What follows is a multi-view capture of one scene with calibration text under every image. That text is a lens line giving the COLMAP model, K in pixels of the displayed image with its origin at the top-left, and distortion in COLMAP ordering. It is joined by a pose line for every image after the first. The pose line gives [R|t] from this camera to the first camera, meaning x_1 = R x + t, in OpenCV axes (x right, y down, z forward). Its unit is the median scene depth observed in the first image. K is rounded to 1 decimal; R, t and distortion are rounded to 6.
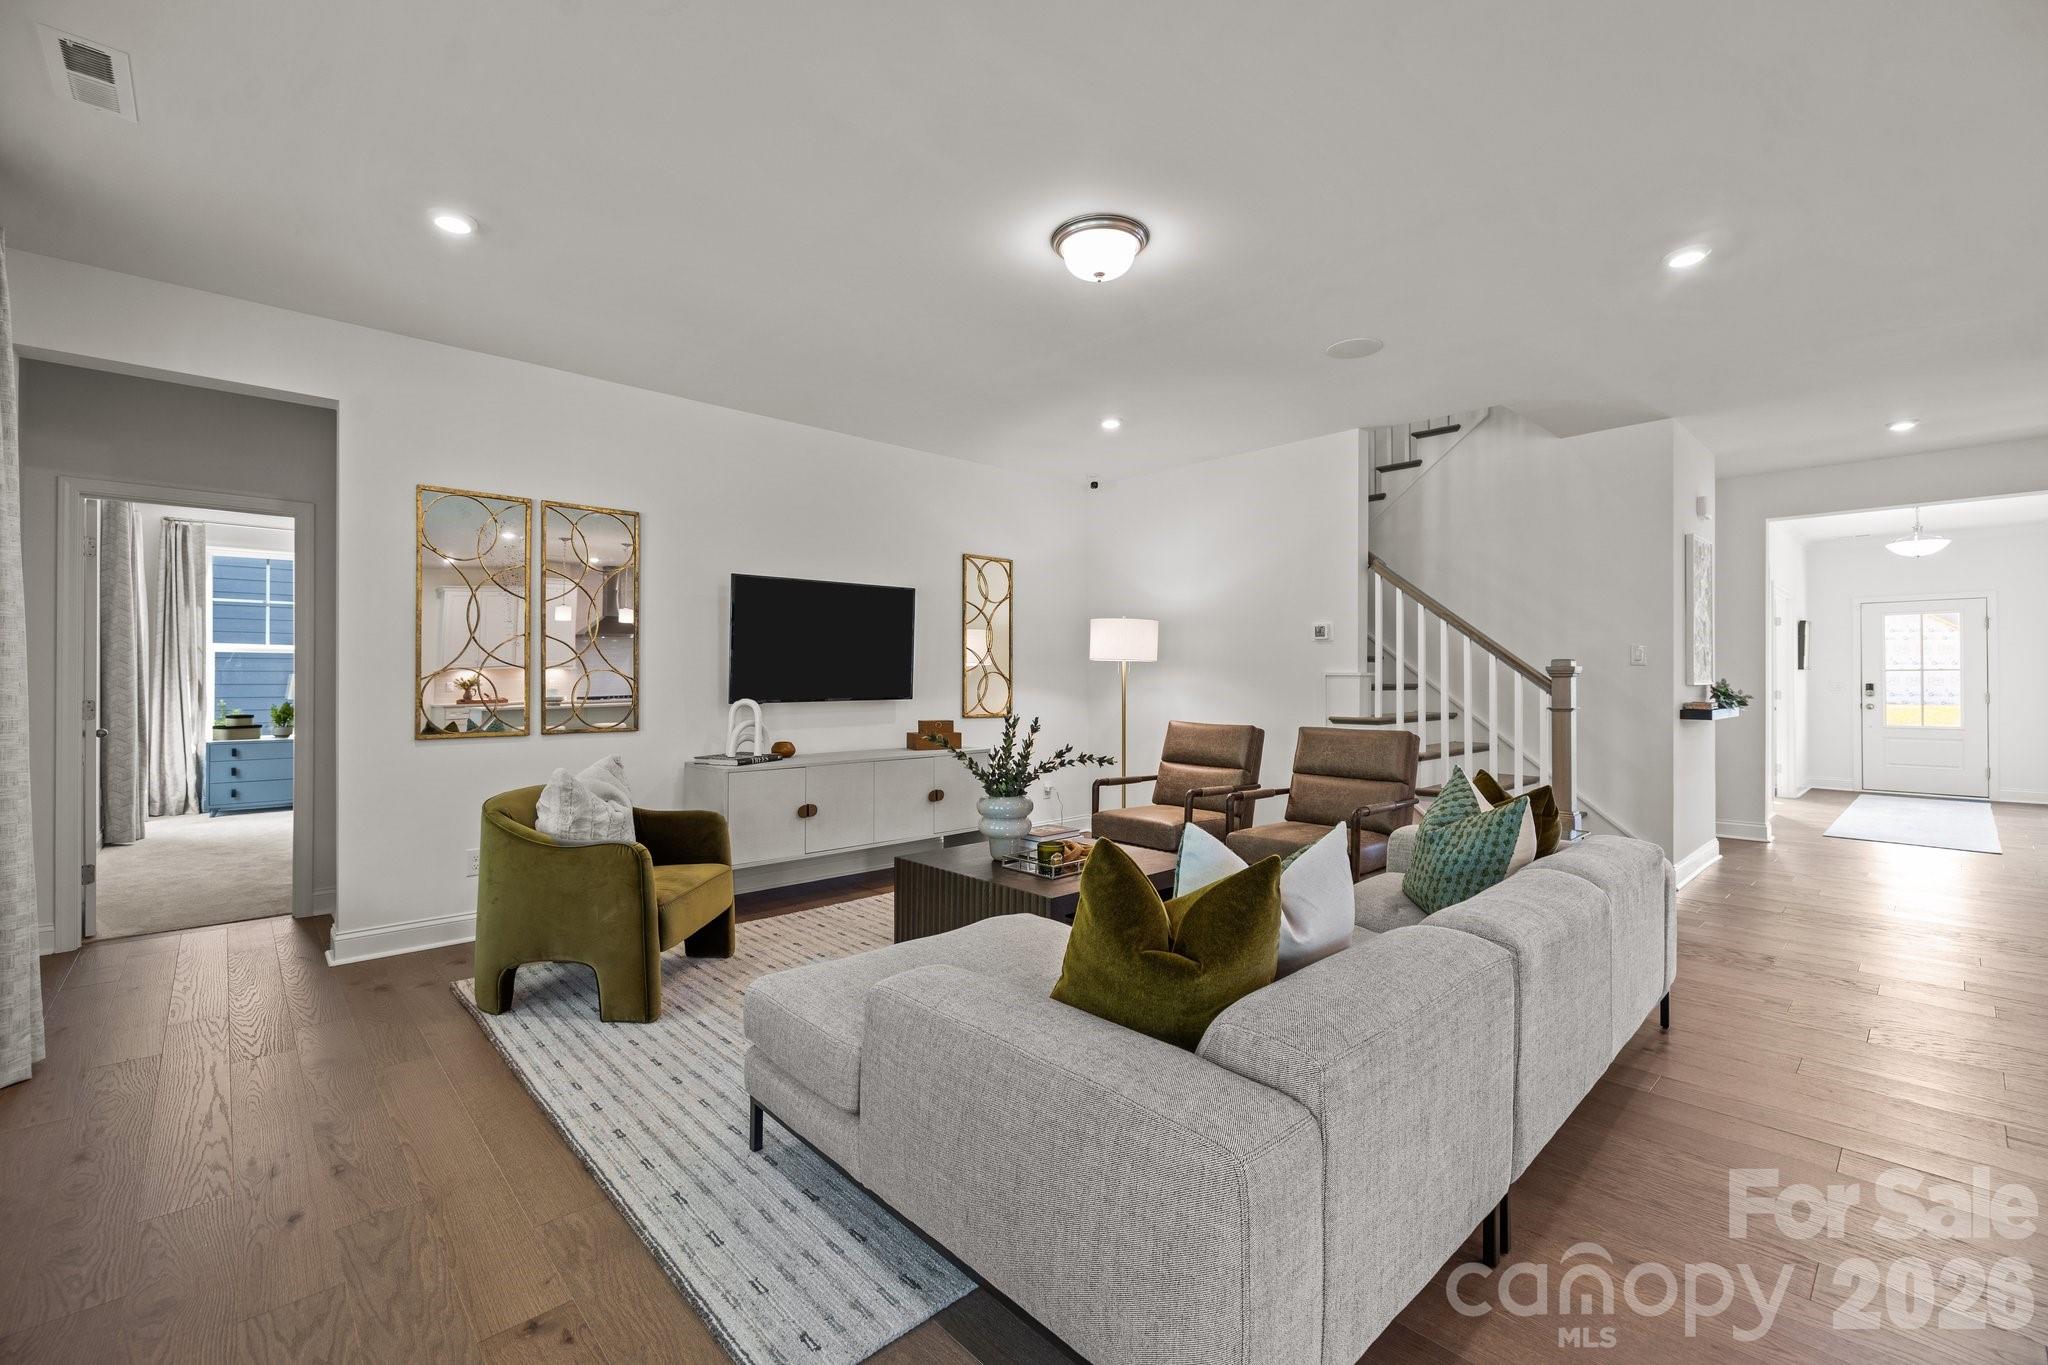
lens RADIAL K [[879.7, 0, 1028.6], [0, 879.7, 683.8], [0, 0, 1]] dist [0.003437, -0.000025]
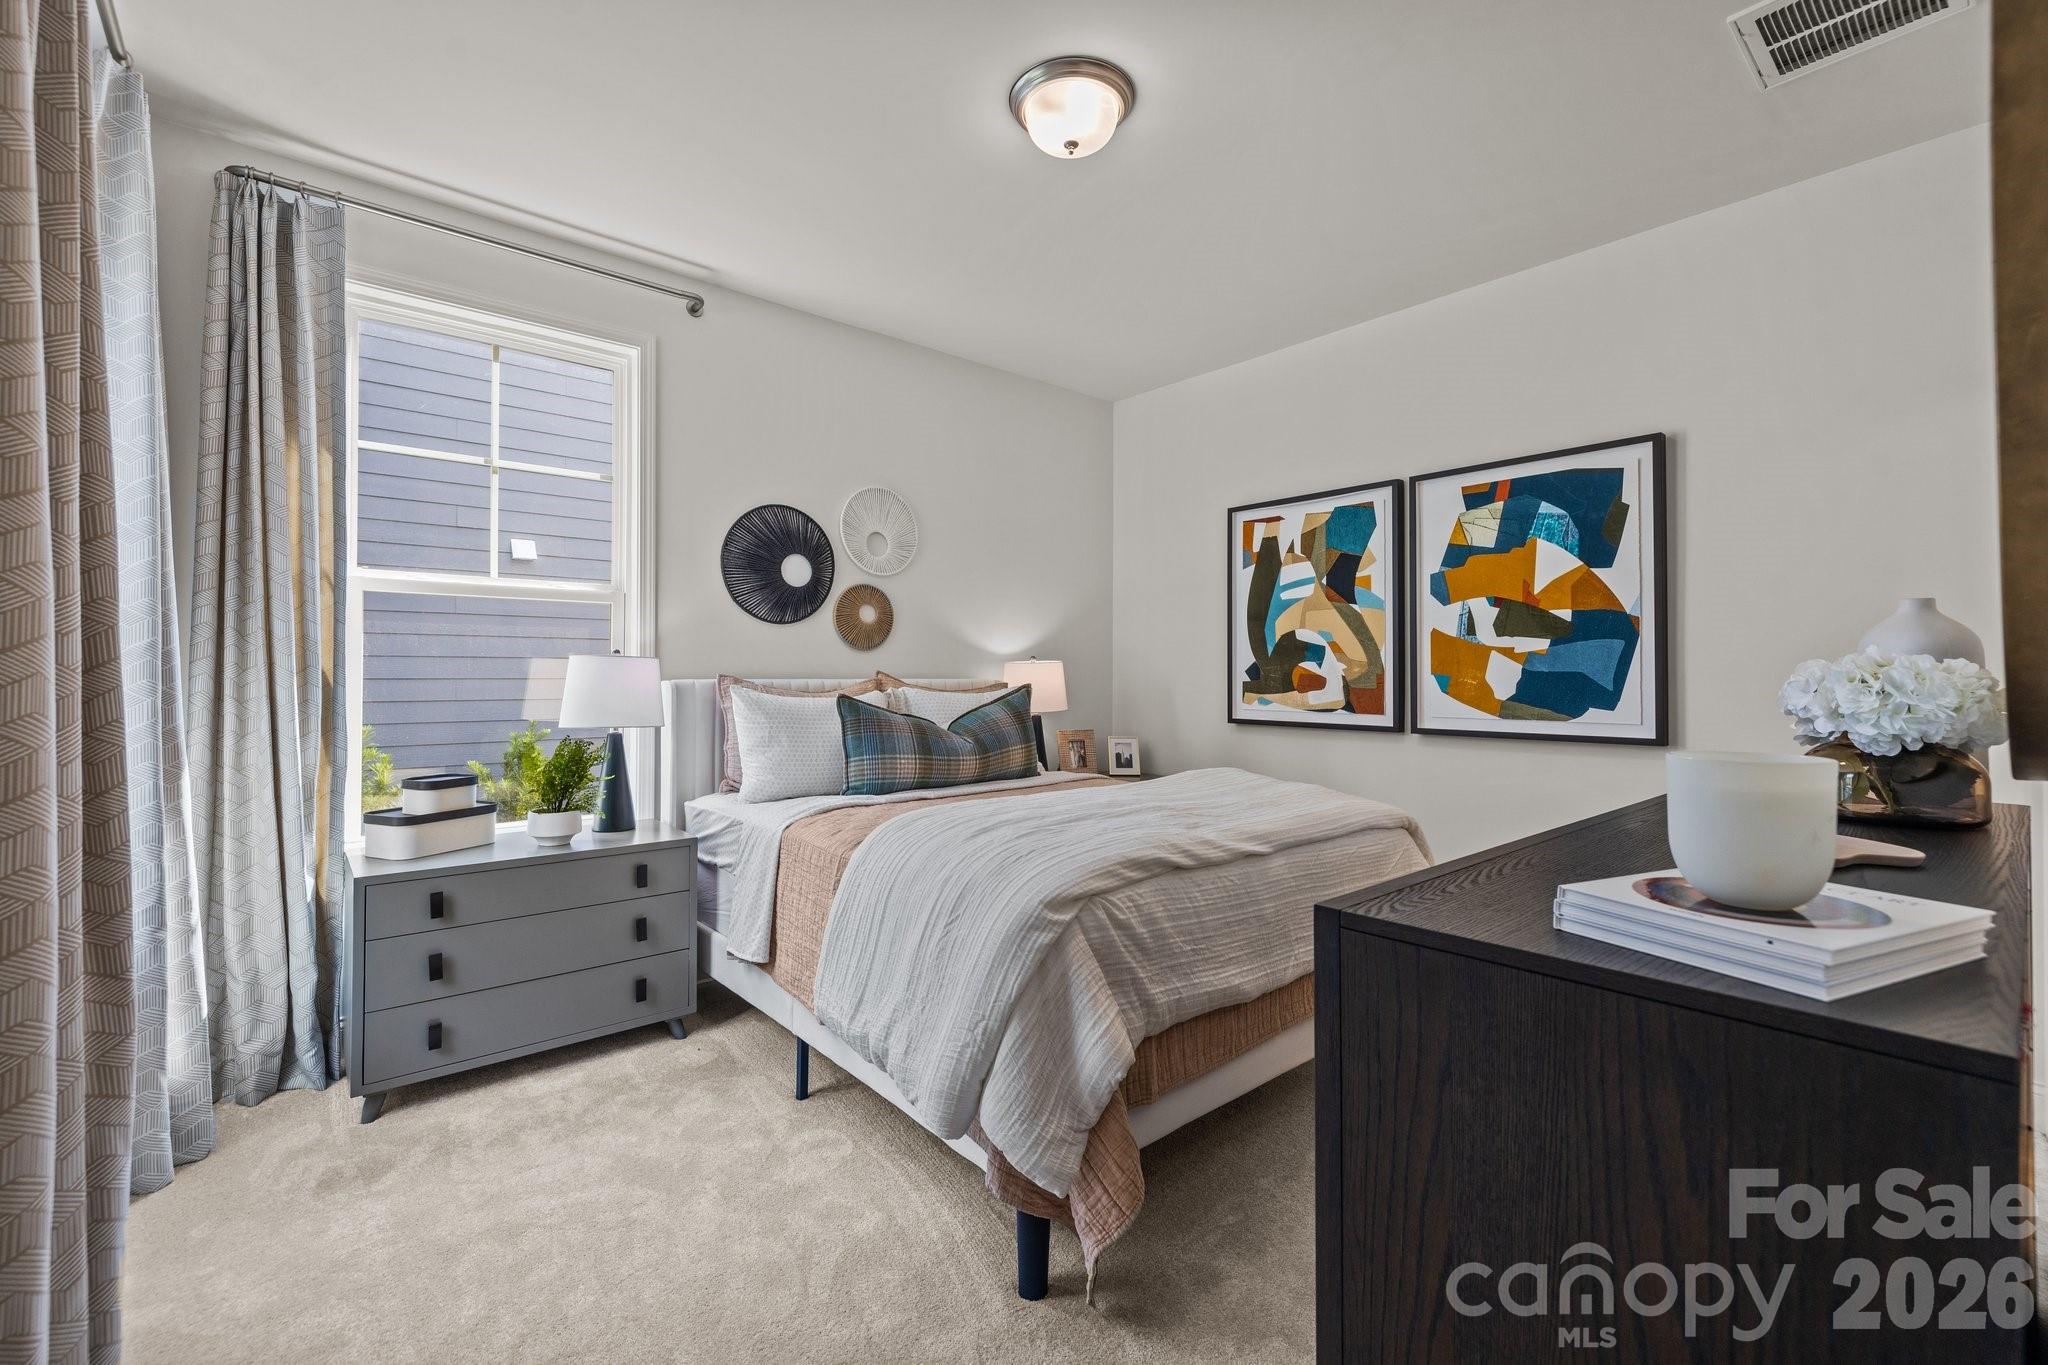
lens RADIAL K [[879.7, 0, 1027.8], [0, 879.7, 669.9], [0, 0, 1]] dist [0.003437, -0.000025]
pose [[0.999164, -0.001456, -0.040852, -0.672647], [0.001167, 0.999974, -0.007117, -0.002822], [0.040861, 0.007064, 0.999140, 0.690036]]
